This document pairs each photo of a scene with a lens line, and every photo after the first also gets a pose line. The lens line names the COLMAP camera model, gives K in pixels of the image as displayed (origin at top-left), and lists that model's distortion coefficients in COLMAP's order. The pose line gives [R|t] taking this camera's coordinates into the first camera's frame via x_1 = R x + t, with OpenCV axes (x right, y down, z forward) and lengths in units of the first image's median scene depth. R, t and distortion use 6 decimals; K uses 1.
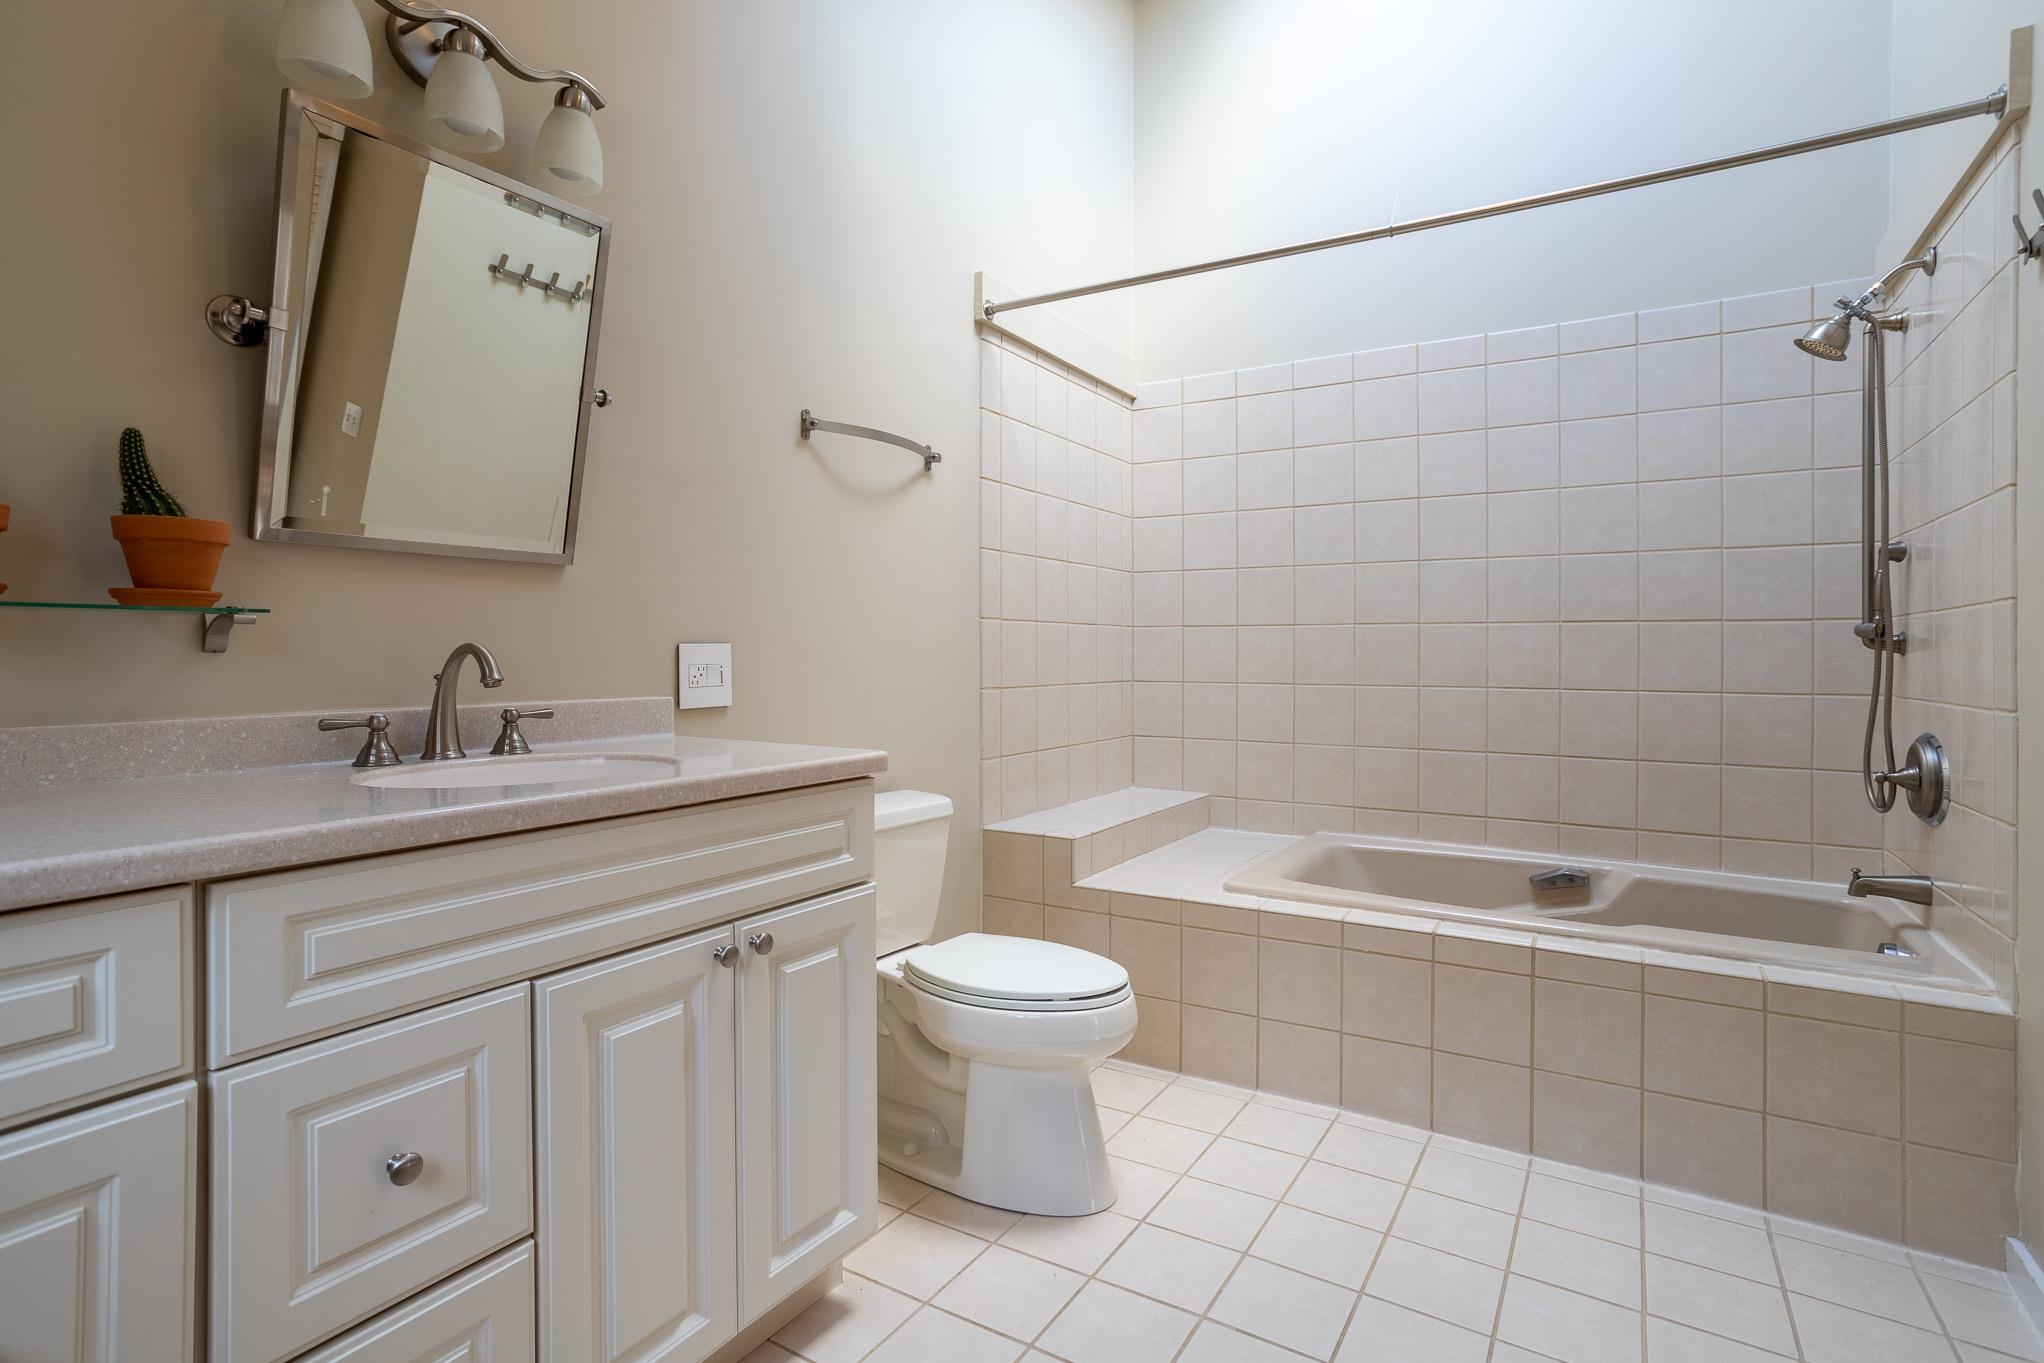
lens RADIAL K [[999.6, 0, 1023.7], [0, 999.6, 661.2], [0, 0, 1]] dist [-0.002982, 0.004126]
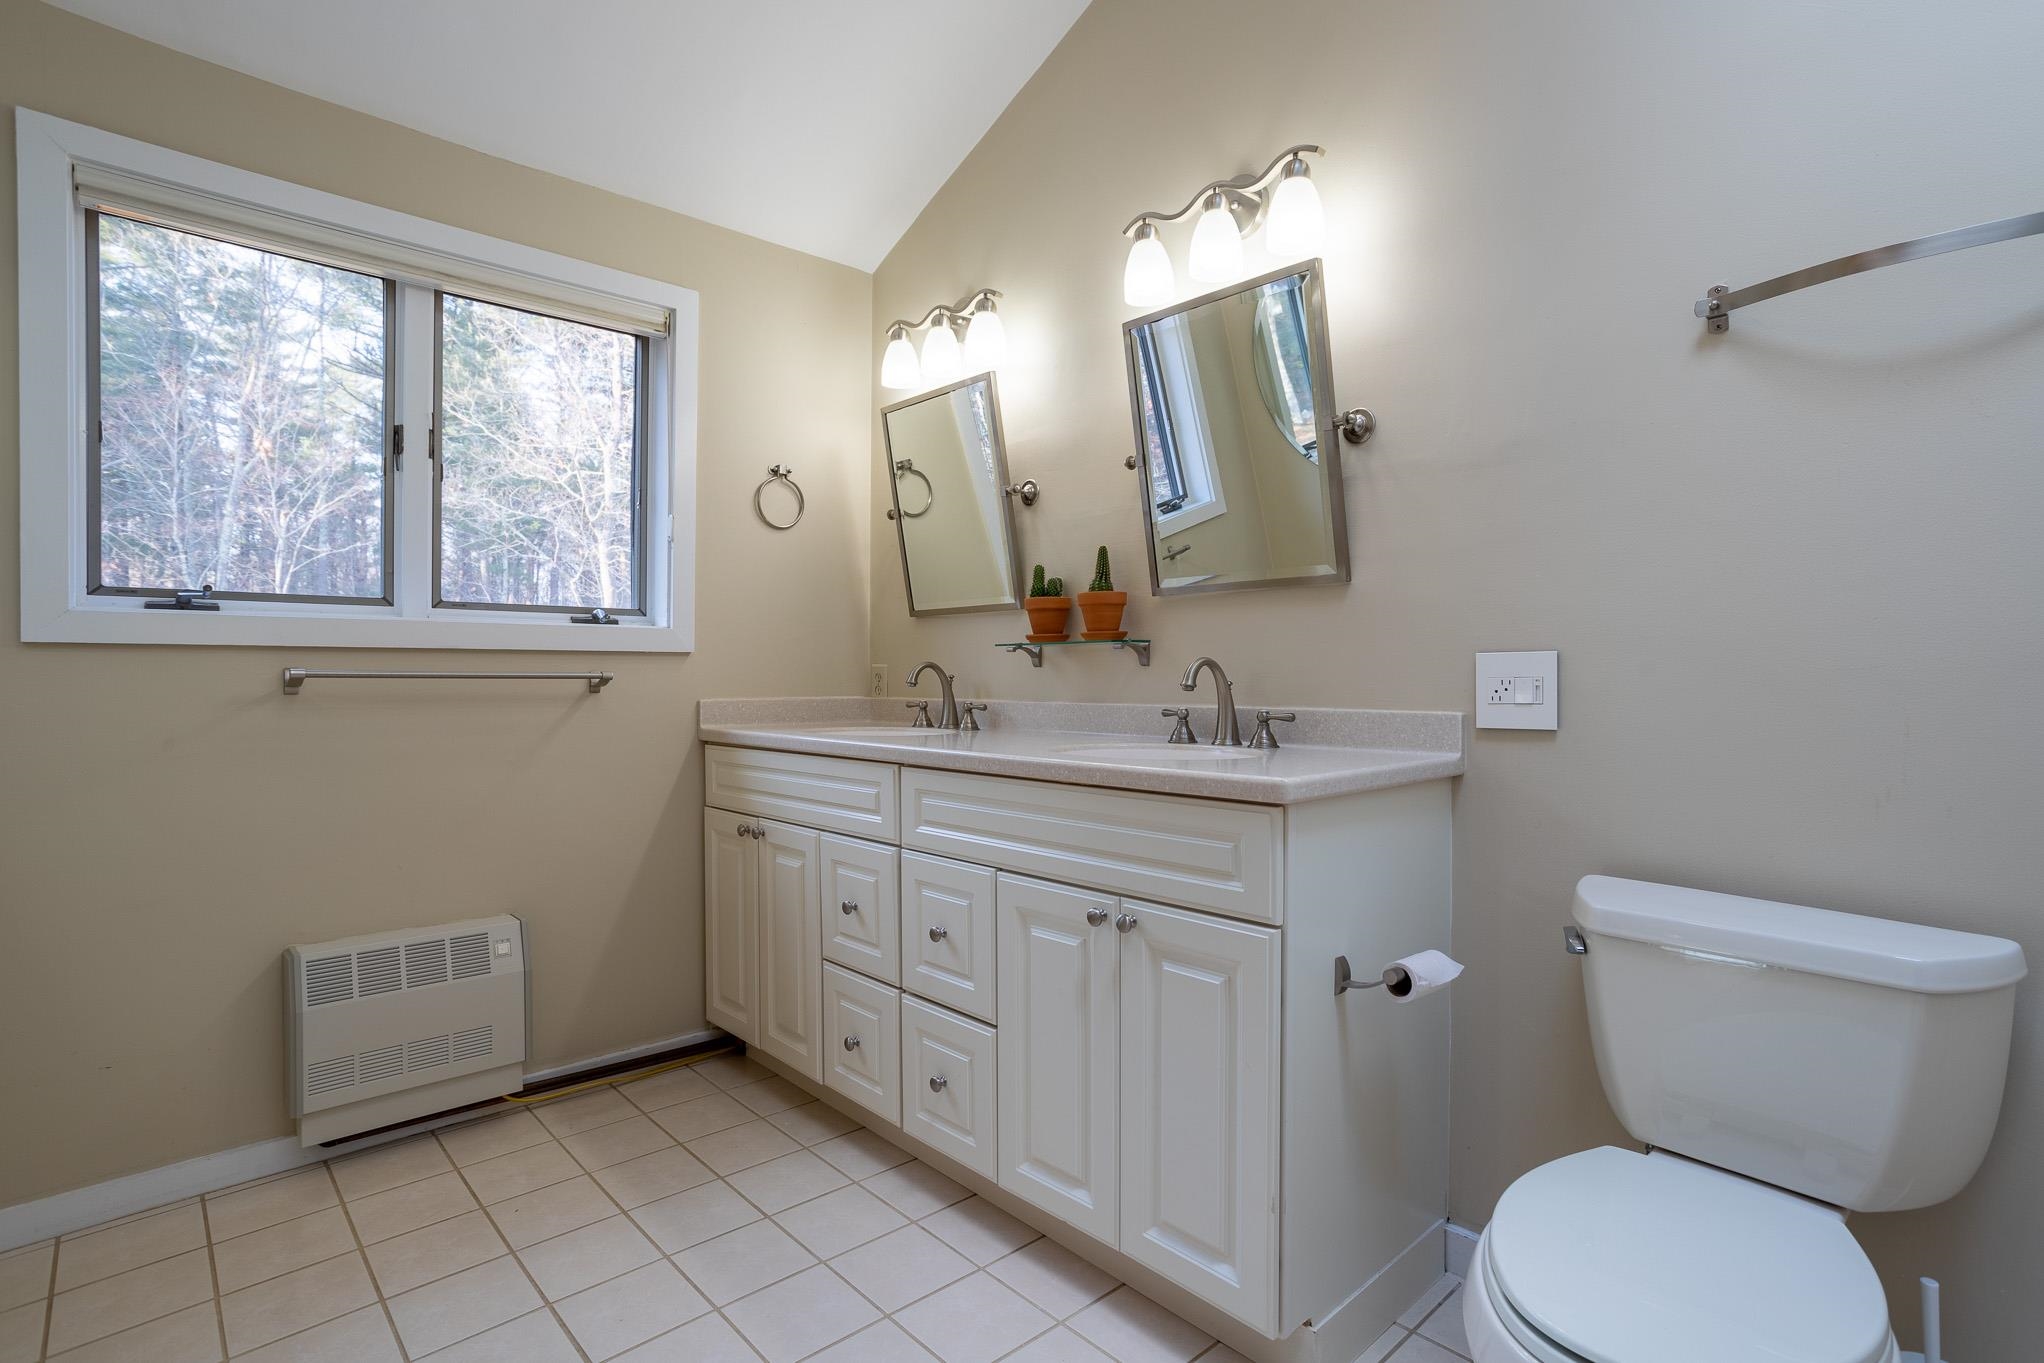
lens RADIAL K [[999.6, 0, 1022.7], [0, 999.6, 682.5], [0, 0, 1]] dist [-0.002982, 0.004126]
pose [[-0.257811, 0.007760, -0.966164, 0.829048], [-0.007143, 0.999925, 0.009937, 0.003133], [0.966169, 0.009463, -0.257736, 1.150060]]
